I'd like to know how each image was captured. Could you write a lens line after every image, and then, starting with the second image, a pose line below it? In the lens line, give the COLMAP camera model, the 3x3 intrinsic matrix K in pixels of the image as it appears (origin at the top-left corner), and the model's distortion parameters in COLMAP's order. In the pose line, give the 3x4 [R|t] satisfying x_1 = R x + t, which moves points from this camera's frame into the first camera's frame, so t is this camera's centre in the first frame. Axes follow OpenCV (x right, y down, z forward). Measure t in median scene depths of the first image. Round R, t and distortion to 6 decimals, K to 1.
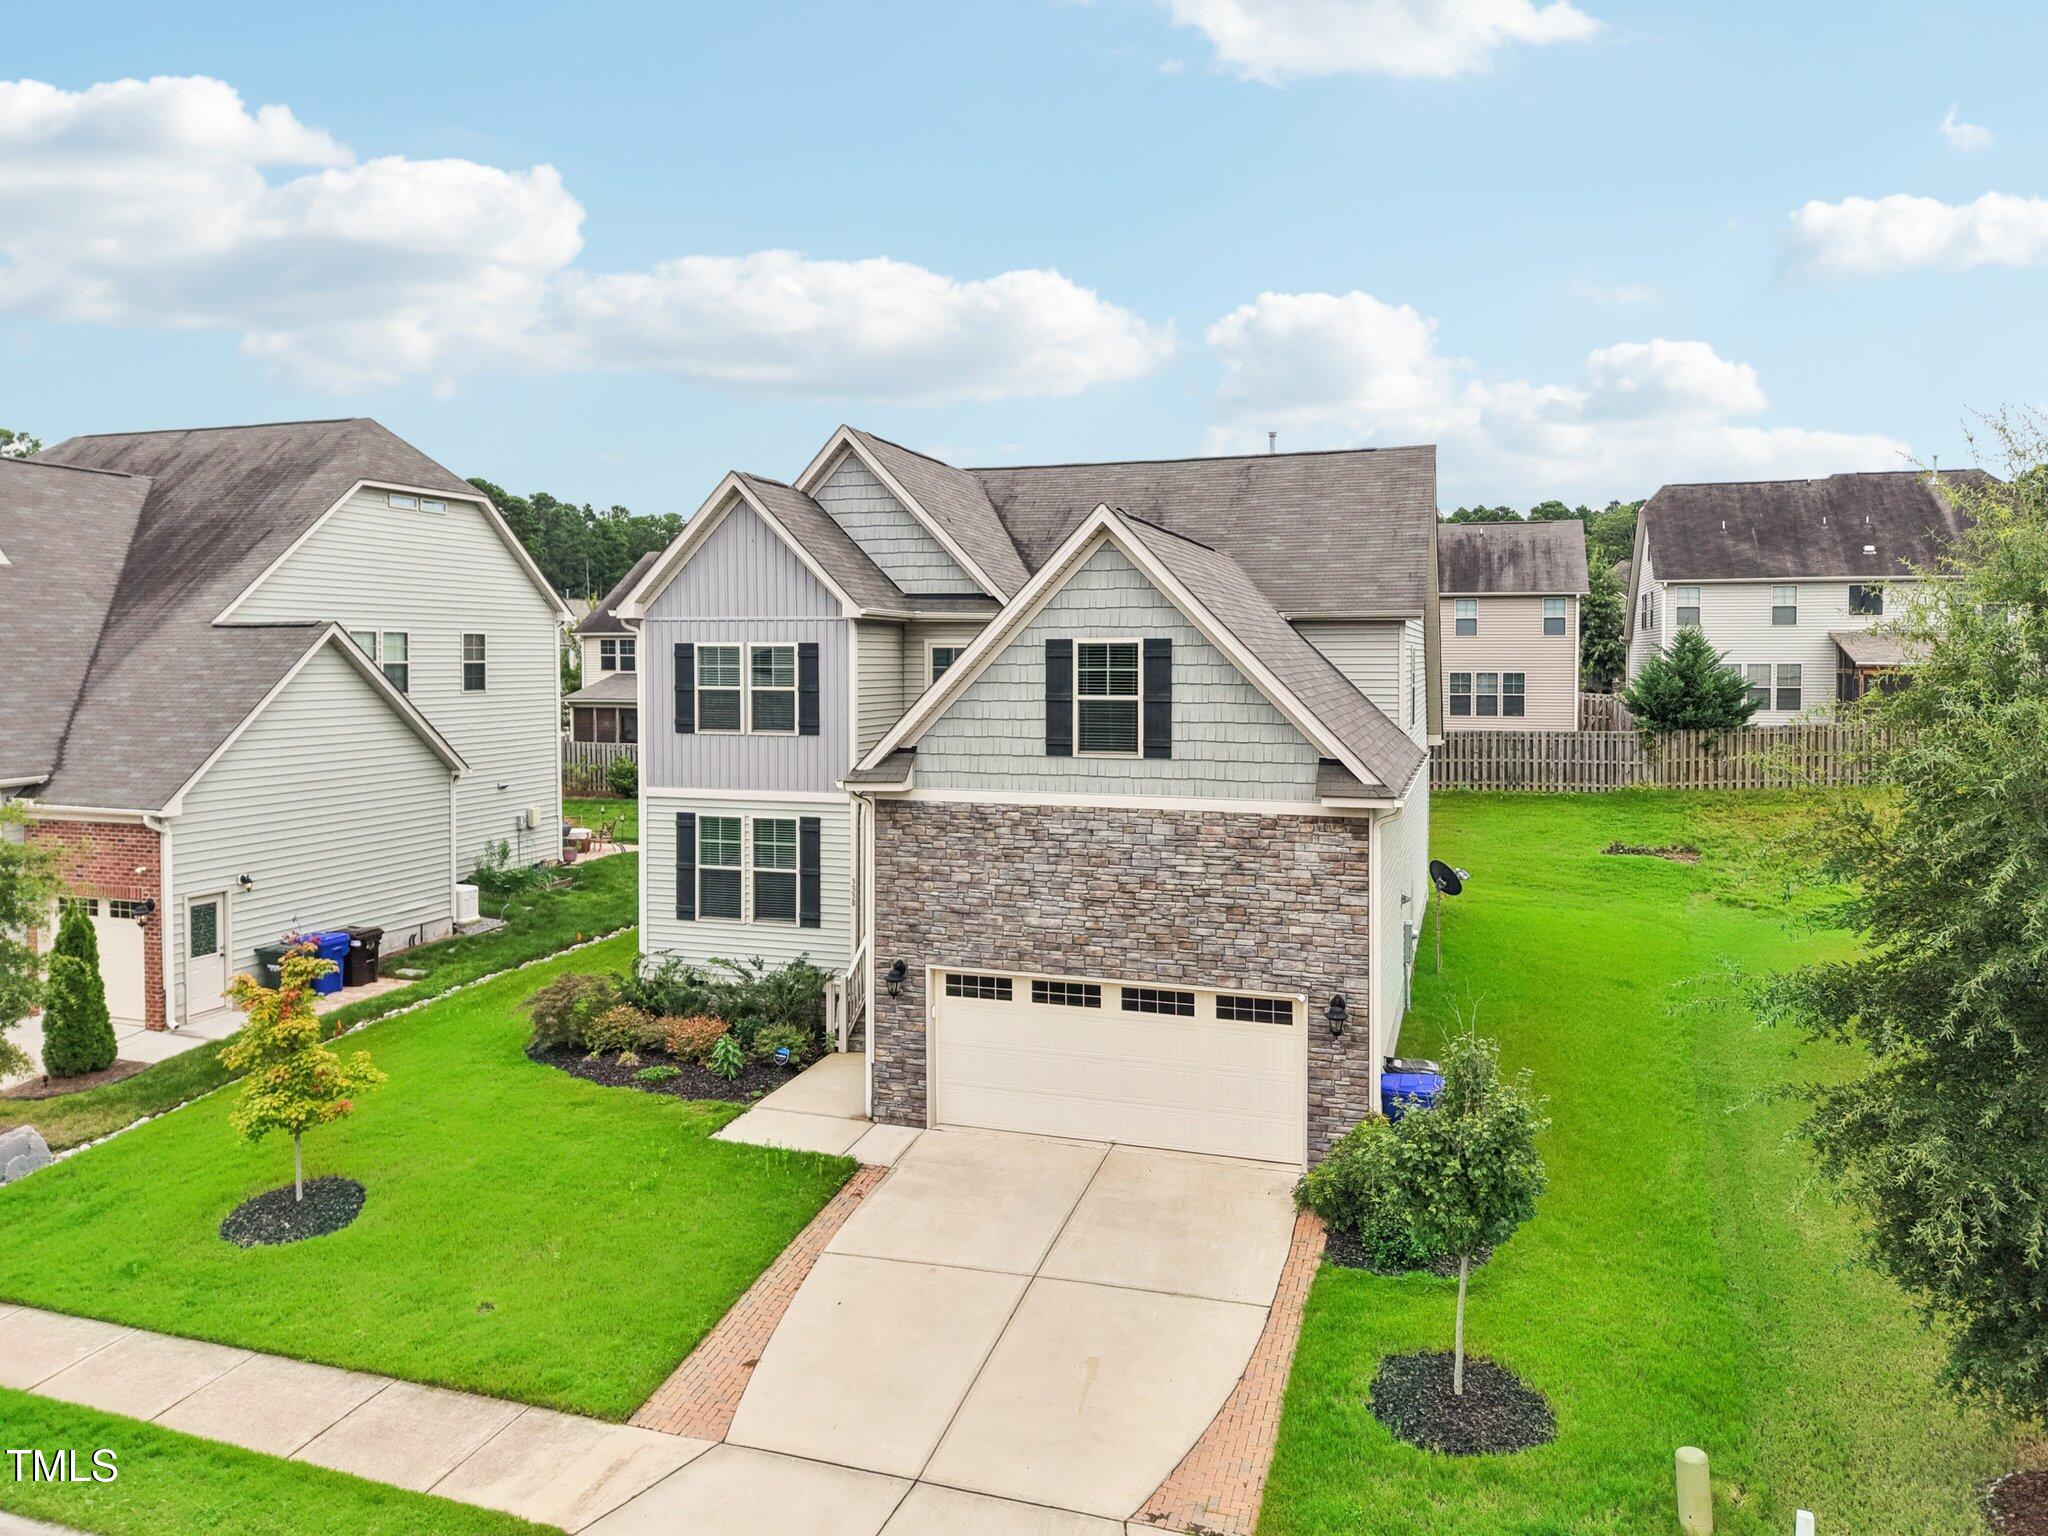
lens RADIAL K [[1380.1, 0, 1001.9], [0, 1380.1, 666.1], [0, 0, 1]] dist [0.016121, -0.018998]
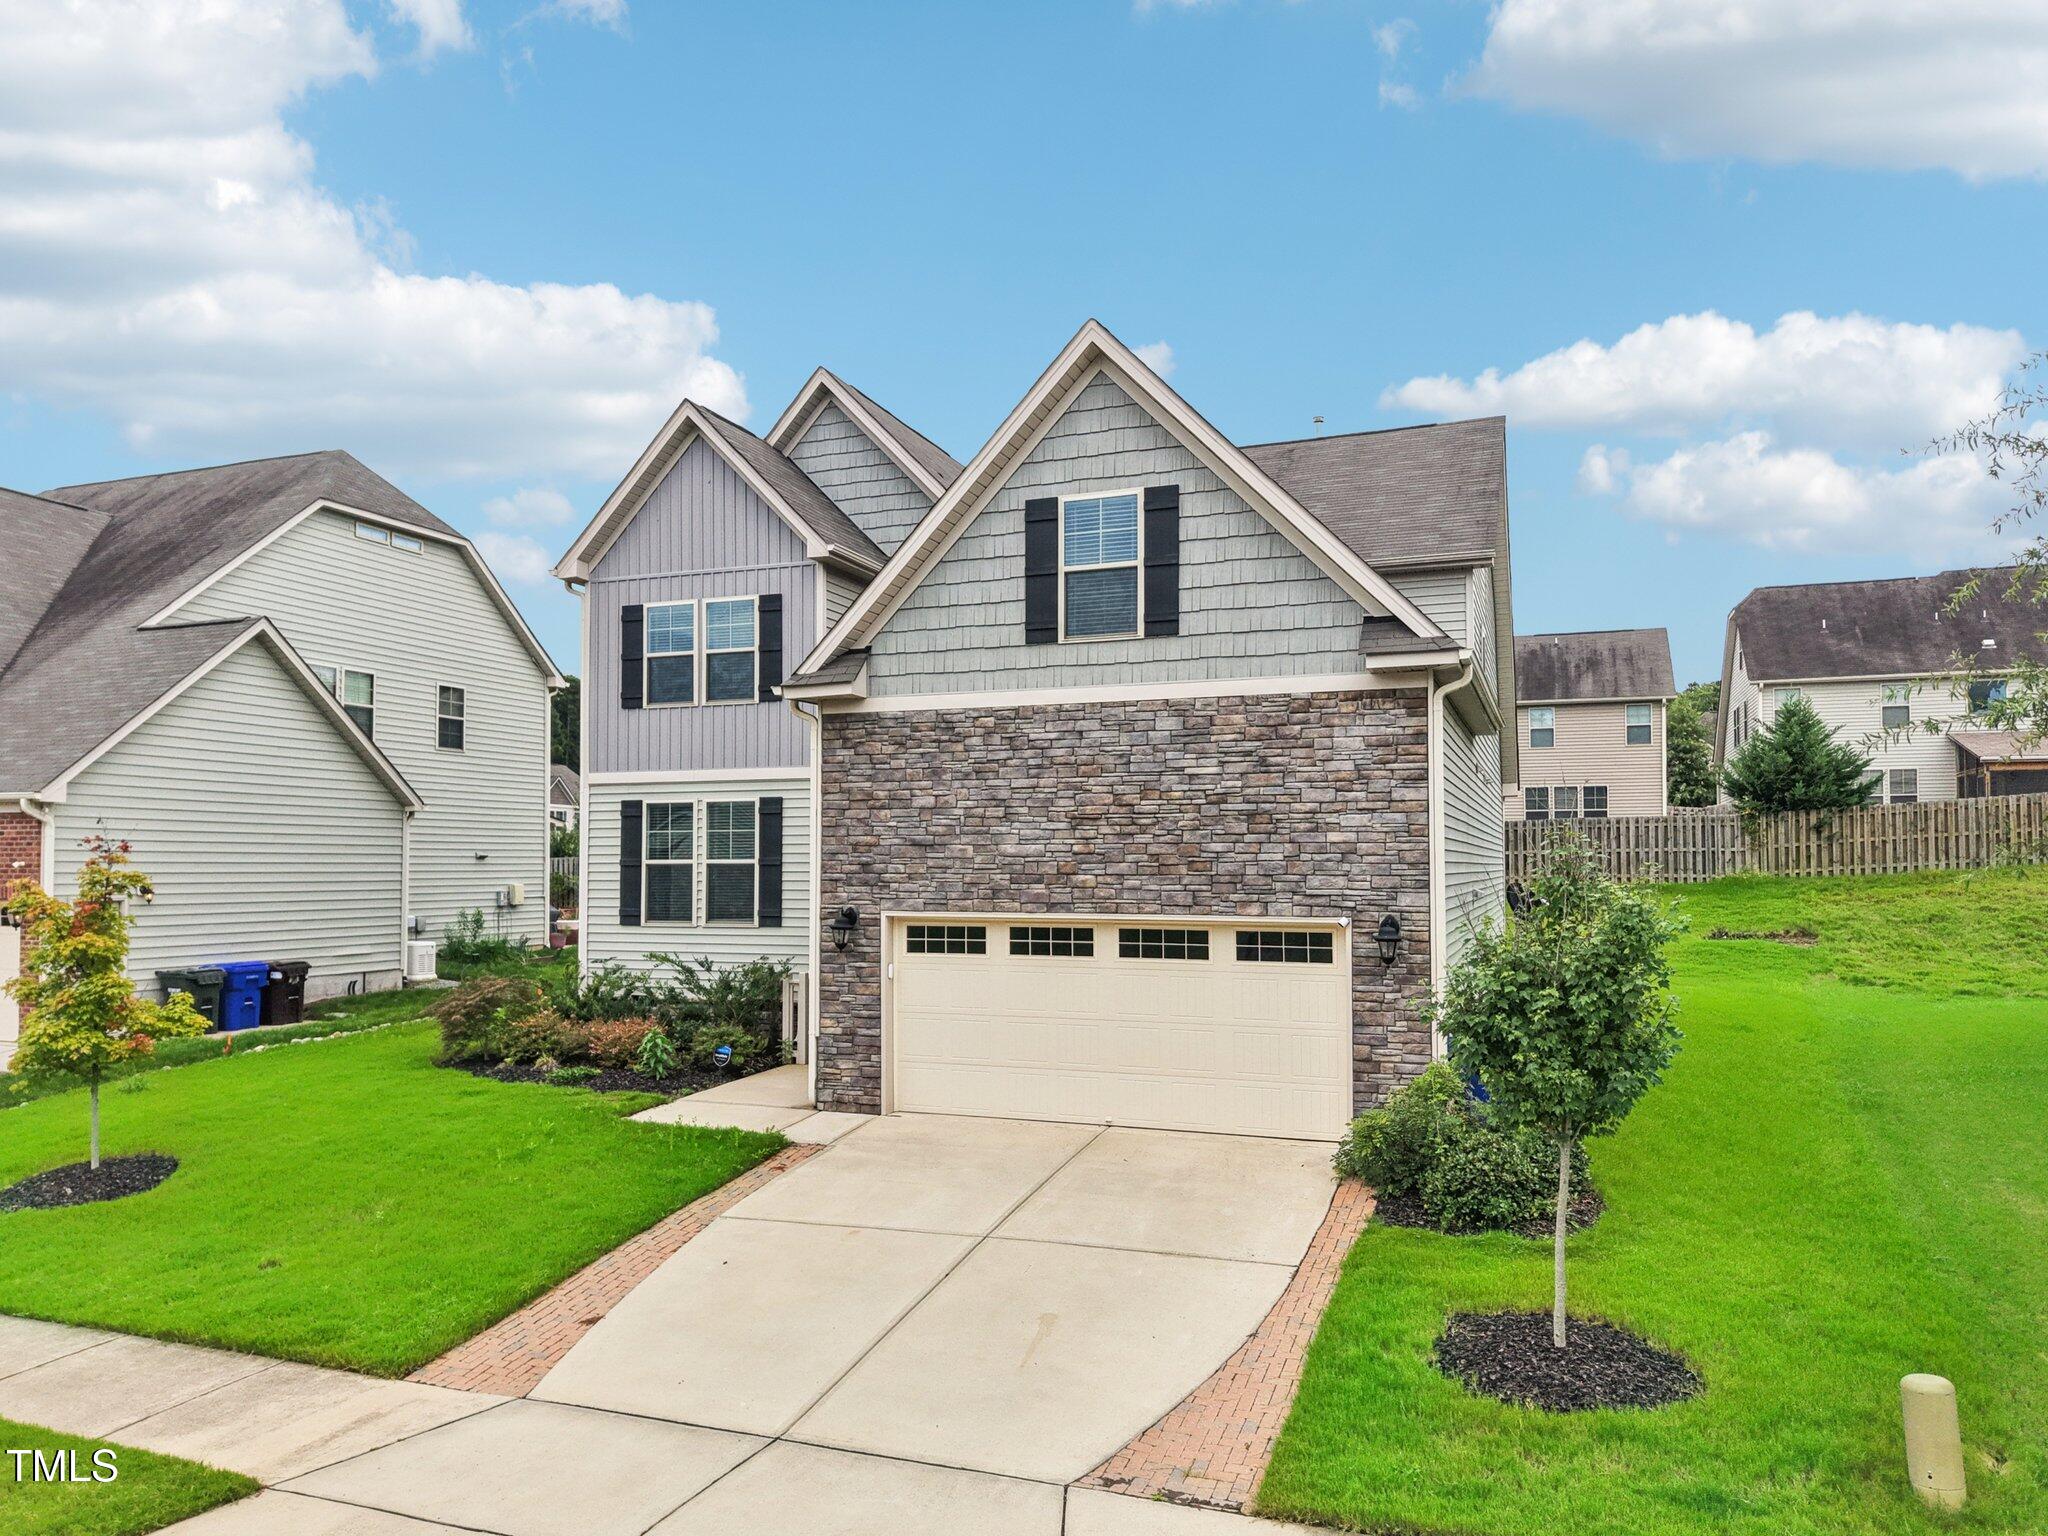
lens RADIAL K [[1380.1, 0, 1008.5], [0, 1380.1, 816.8], [0, 0, 1]] dist [0.016121, -0.018998]
pose [[0.999083, -0.002285, -0.042745, 0.056397], [0.000602, 0.999226, -0.039340, 0.197250], [0.042802, 0.039279, 0.998311, 0.192697]]
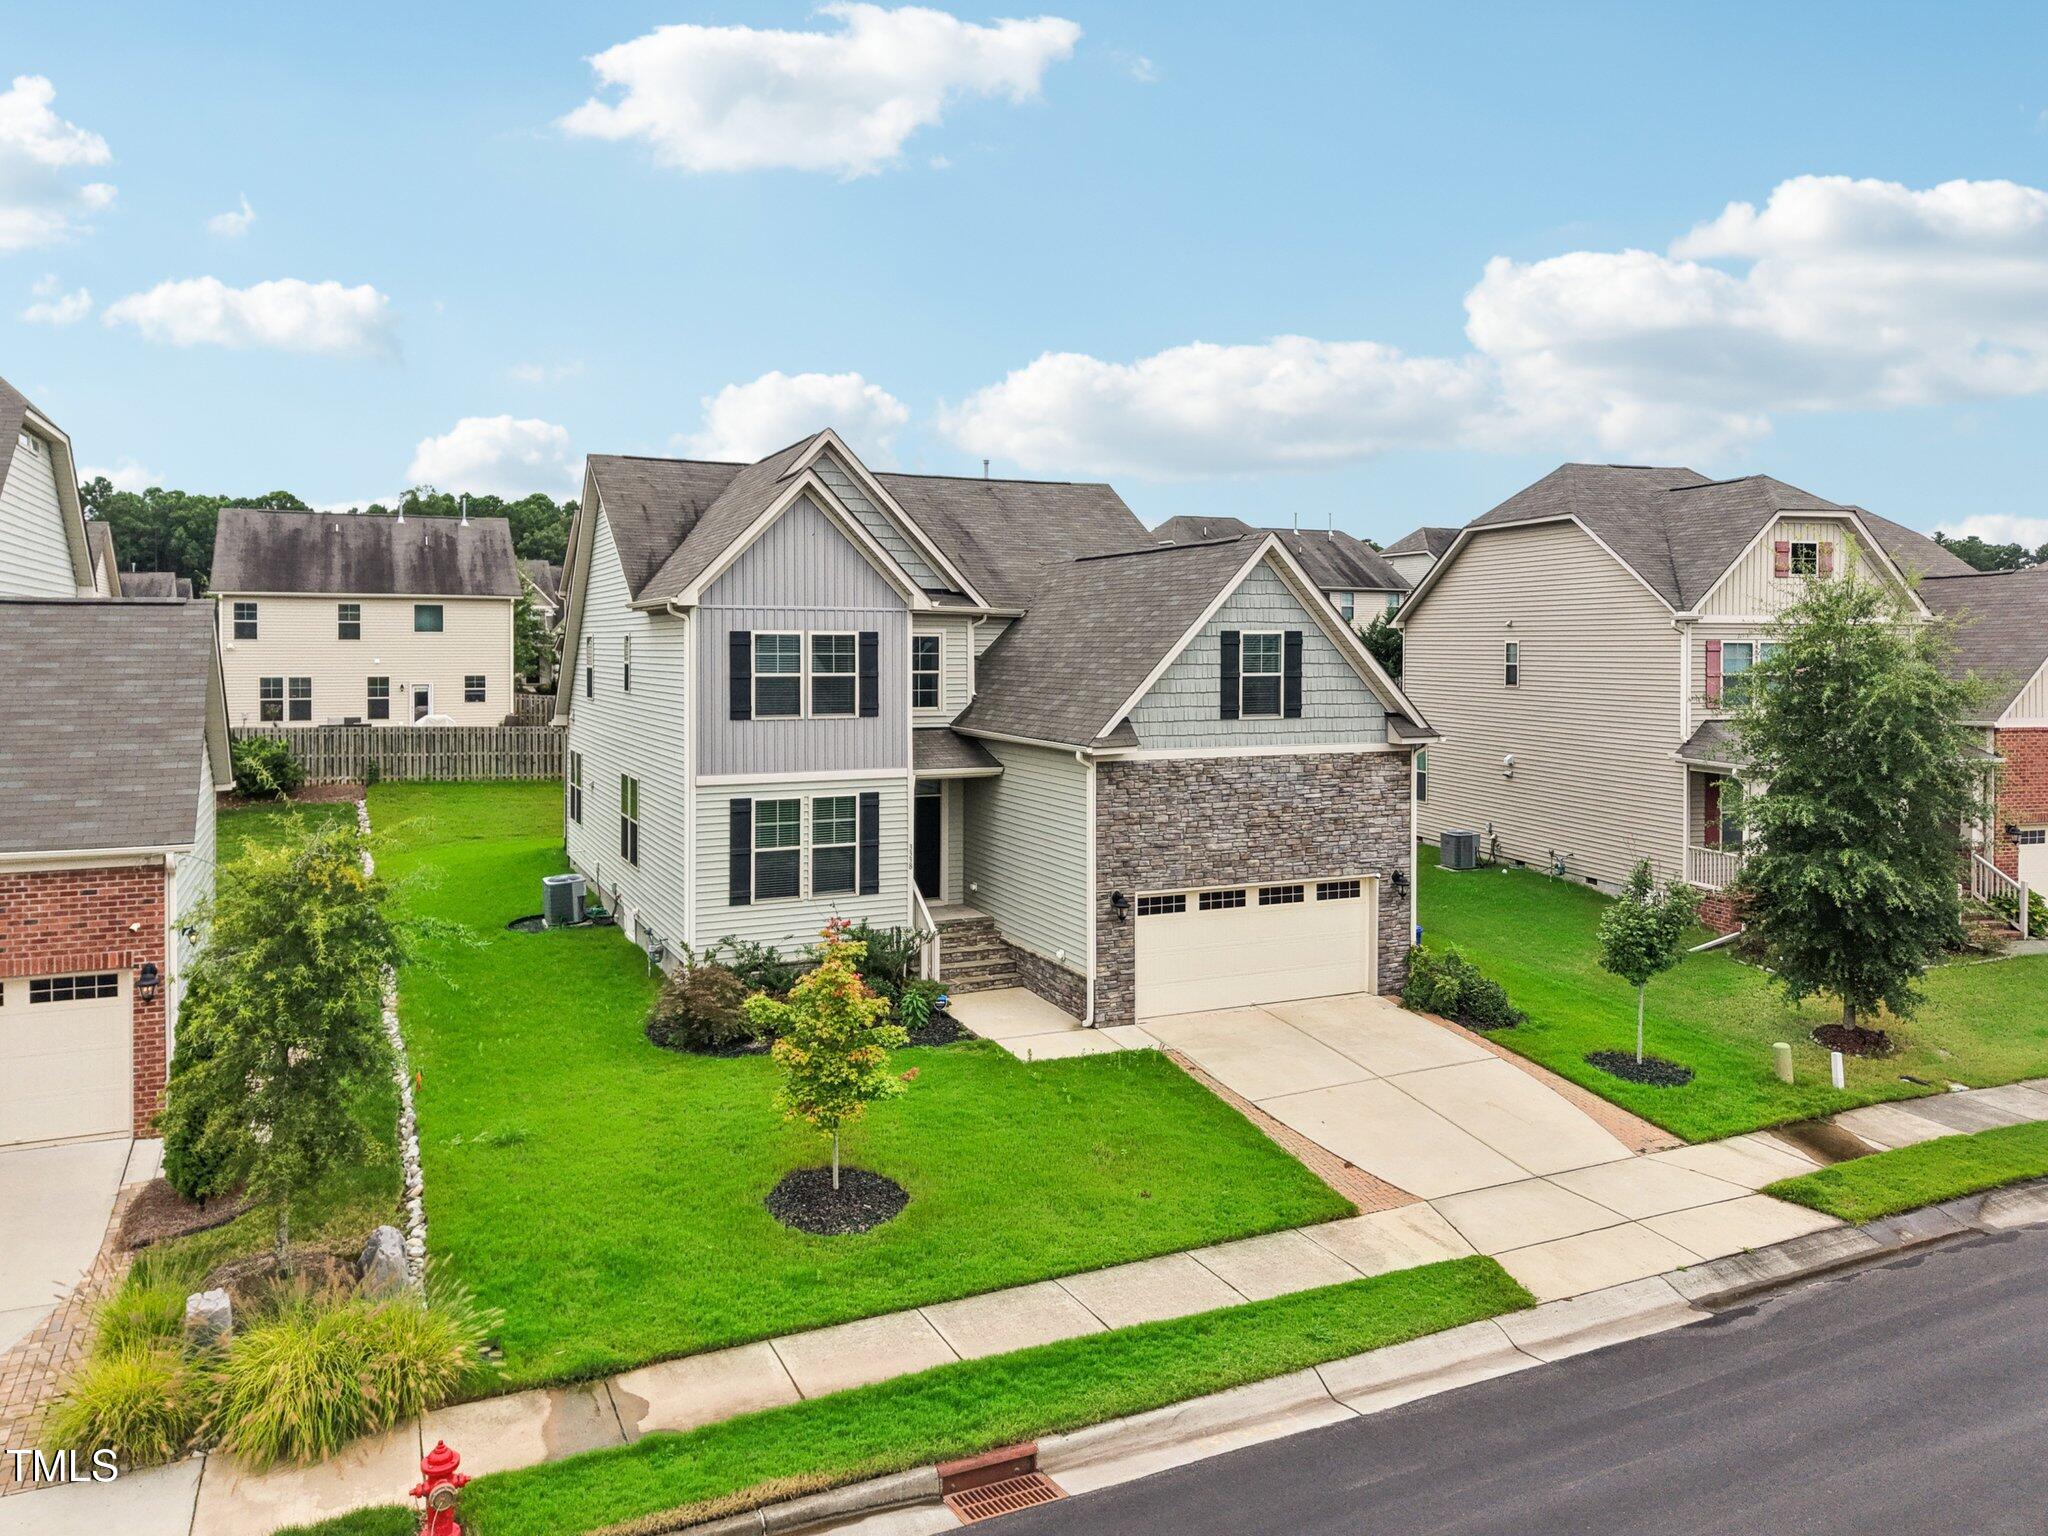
lens RADIAL K [[1380.1, 0, 976.8], [0, 1380.1, 648.8], [0, 0, 1]] dist [0.016121, -0.018998]
pose [[0.743196, -0.000170, 0.669073, -1.017759], [0.004550, 0.999978, -0.004800, 0.002619], [-0.669058, 0.006612, 0.743181, 0.175255]]
